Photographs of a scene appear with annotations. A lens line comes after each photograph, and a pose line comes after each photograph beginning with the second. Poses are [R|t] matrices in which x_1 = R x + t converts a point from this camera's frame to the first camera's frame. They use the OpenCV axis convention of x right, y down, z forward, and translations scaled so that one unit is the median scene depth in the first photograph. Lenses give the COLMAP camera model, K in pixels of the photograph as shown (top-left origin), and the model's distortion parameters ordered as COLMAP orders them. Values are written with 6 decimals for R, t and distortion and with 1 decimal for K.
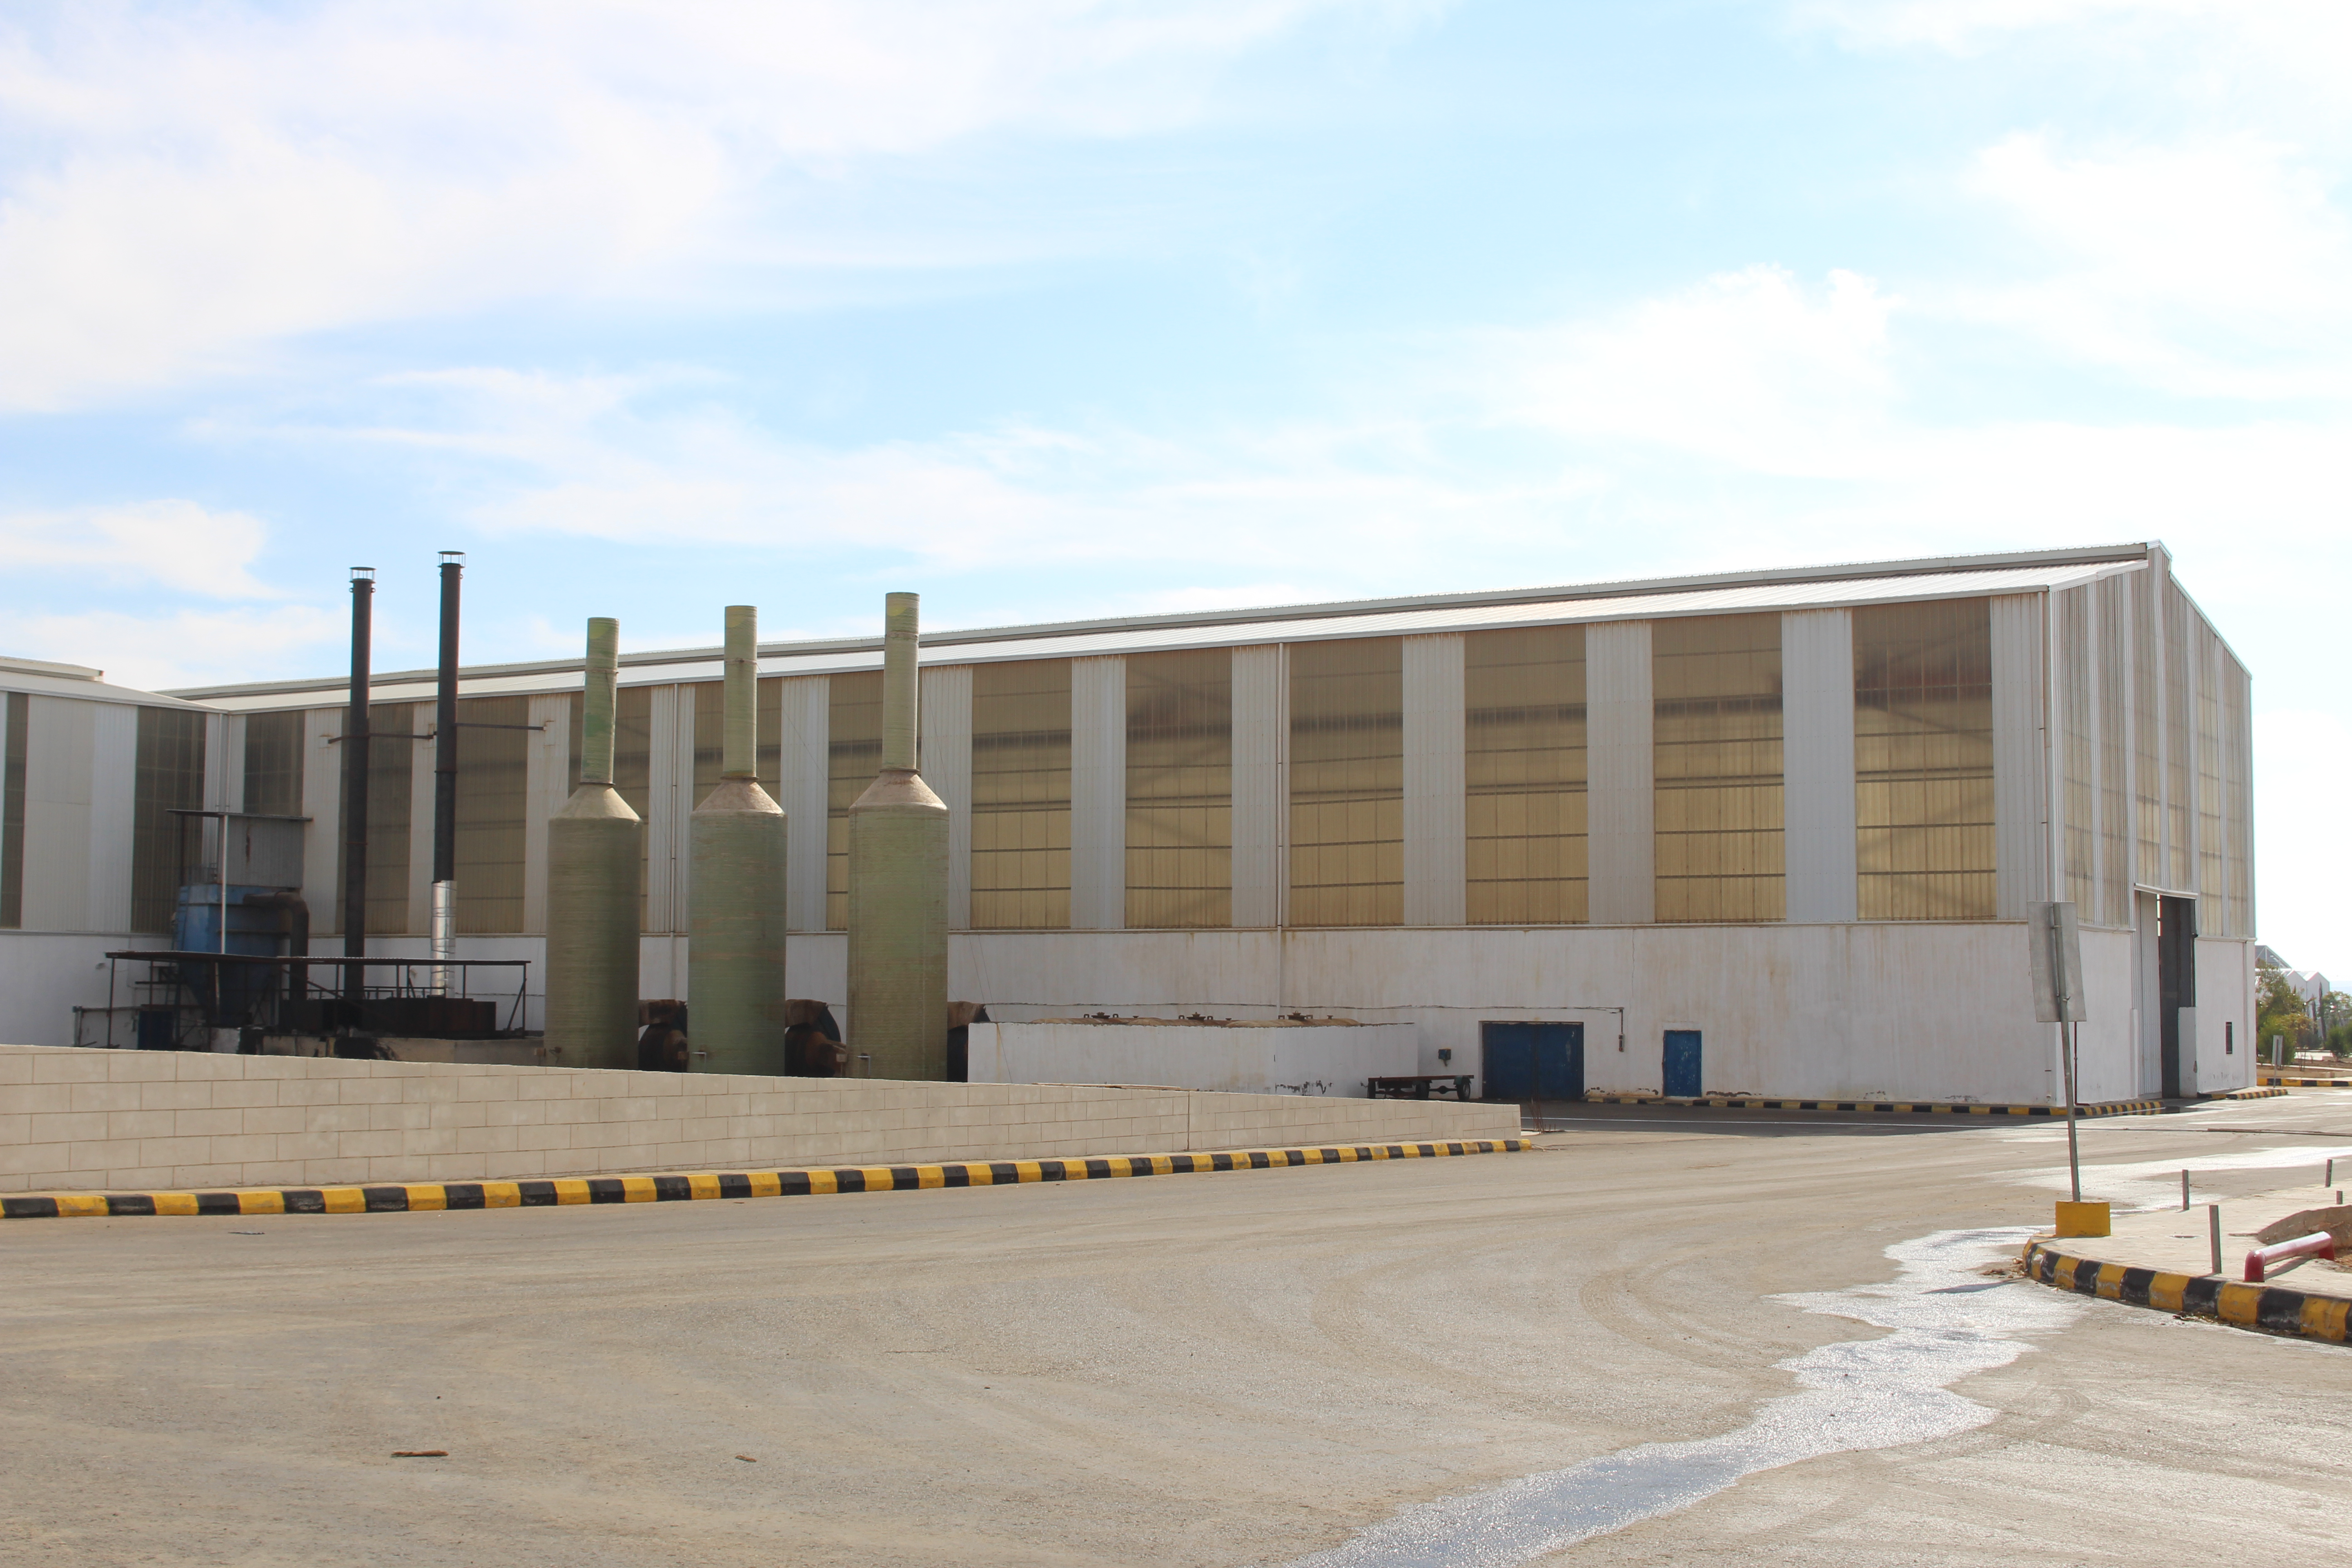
lens RADIAL K [[3111.1, 0, 1176.0], [0, 3111.1, 784.0], [0, 0, 1]] dist [-0.014050, -0.001506]
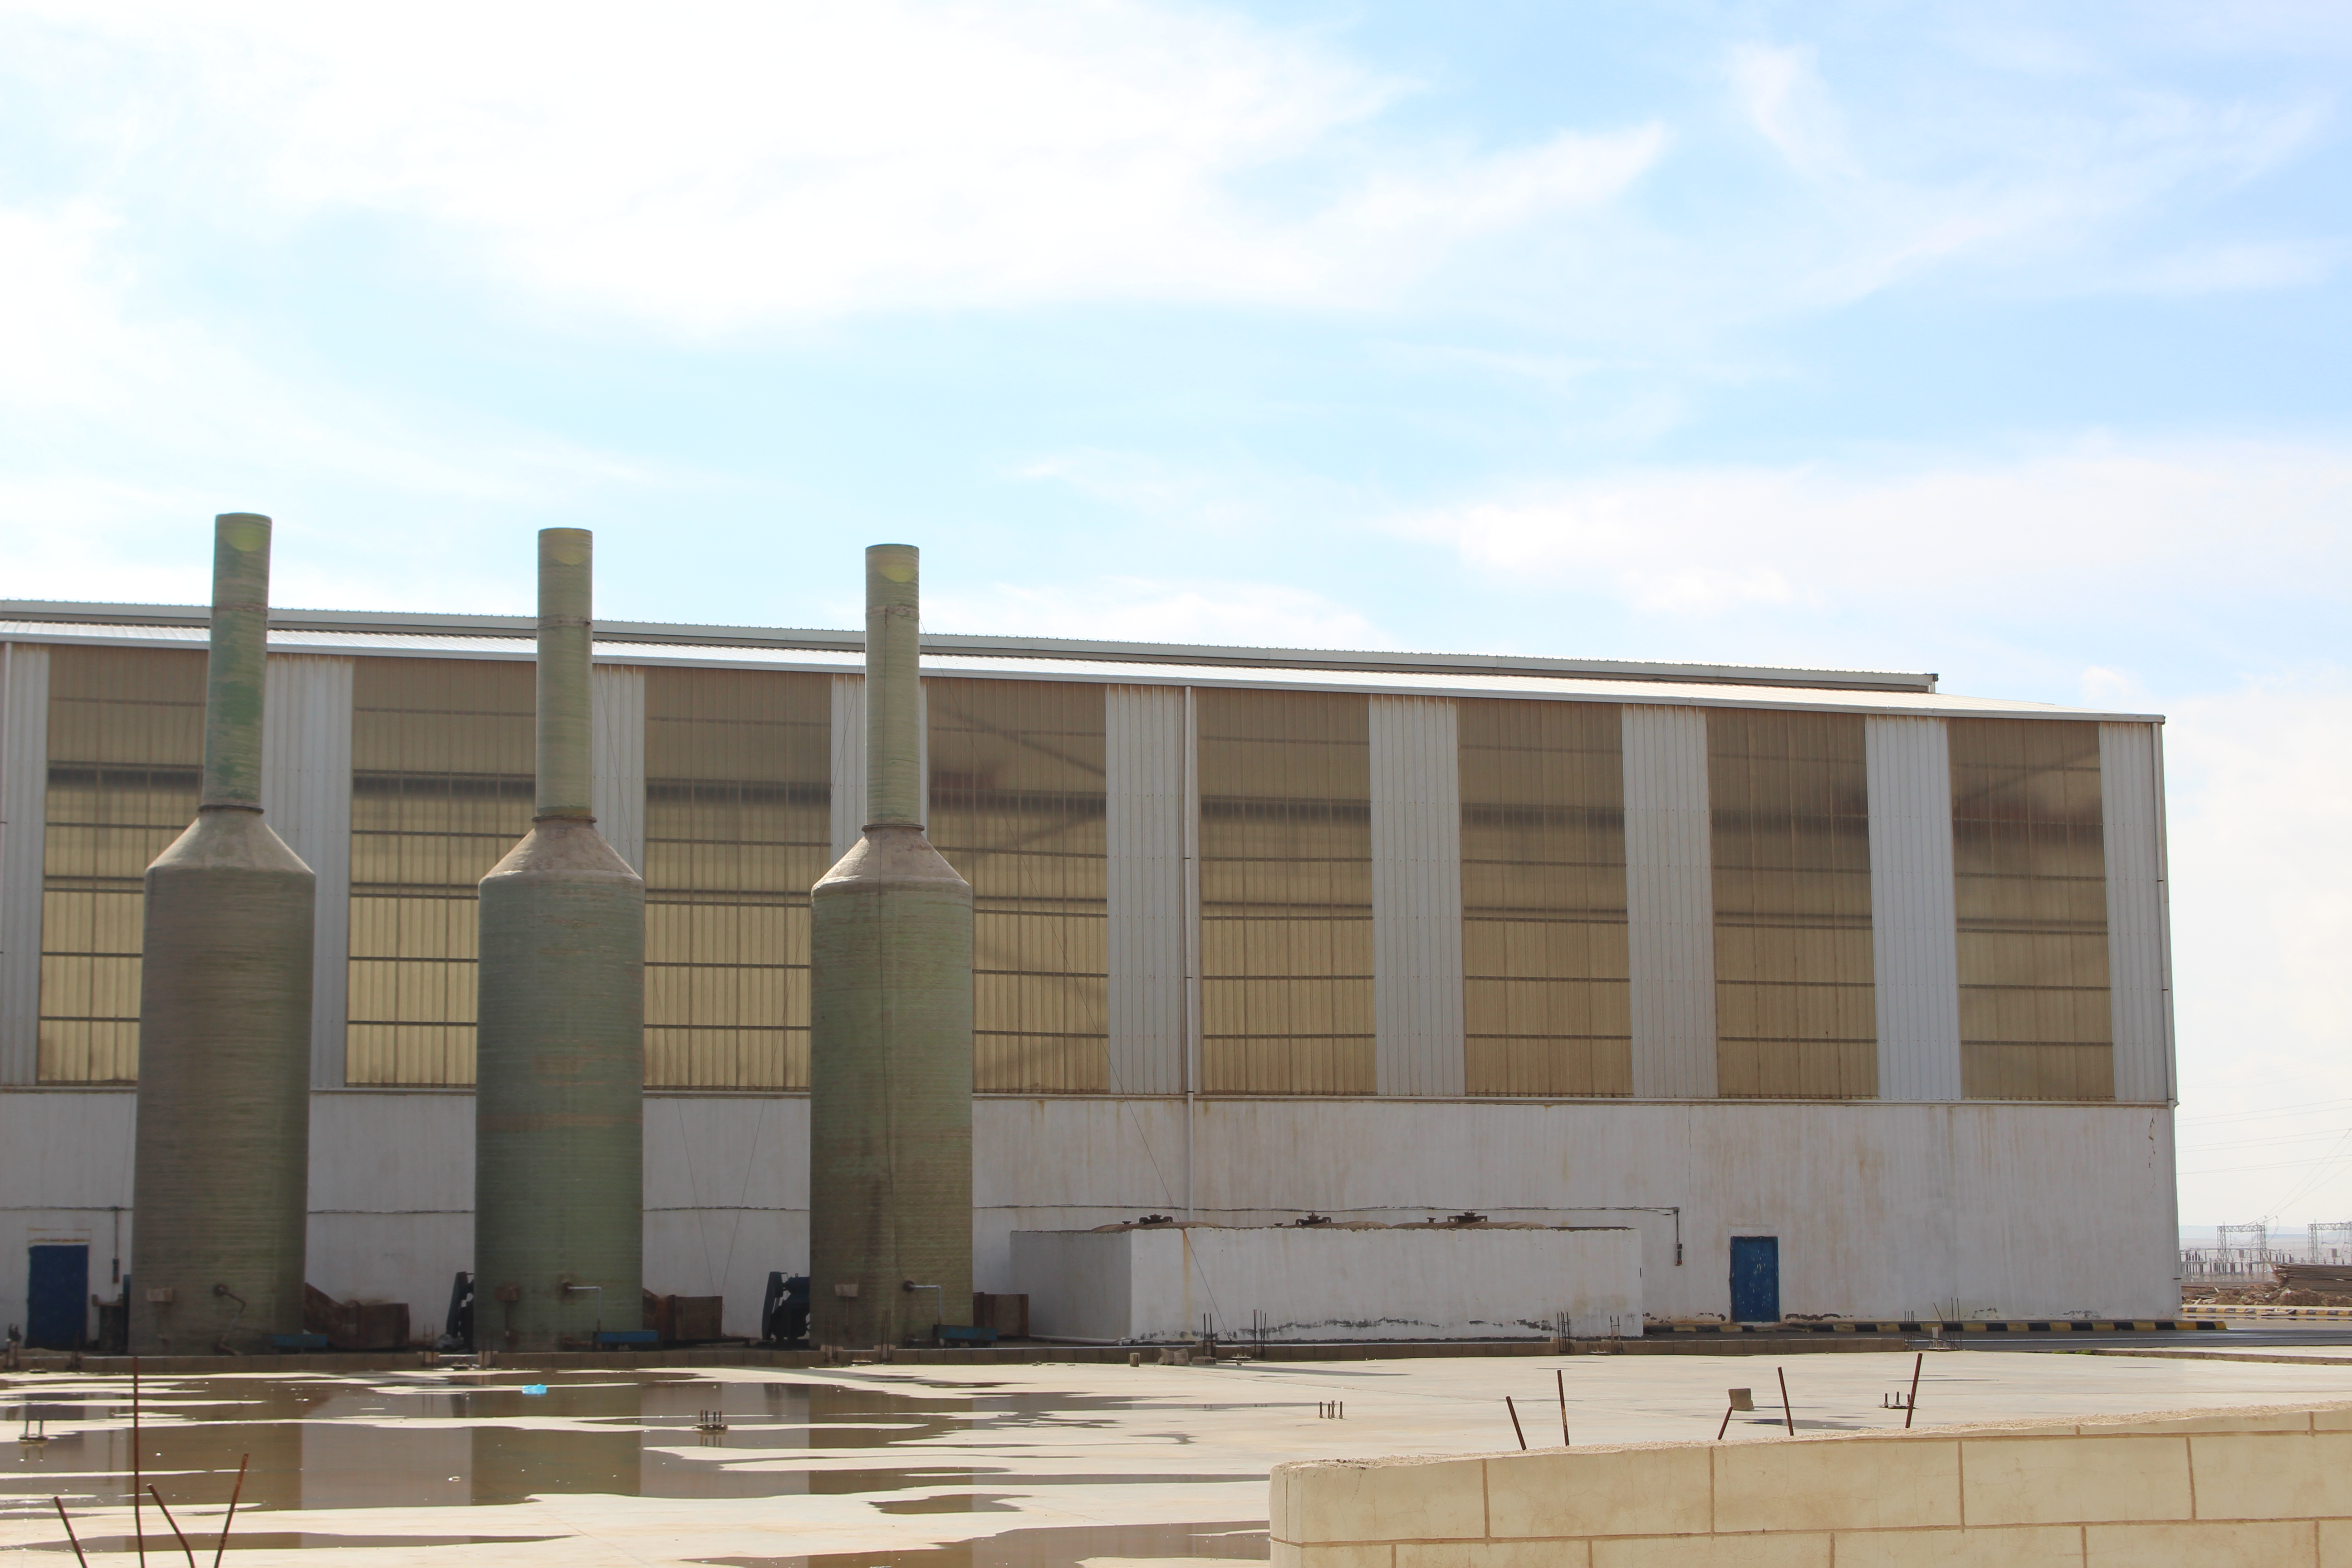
lens RADIAL K [[4005.0, 0, 1176.0], [0, 4005.0, 784.0], [0, 0, 1]] dist [0.050440, 0.008149]
pose [[0.647734, 0.072973, 0.758364, -0.686090], [-0.048732, 0.997332, -0.054345, 0.026987], [-0.760307, -0.001756, 0.649562, 0.444355]]
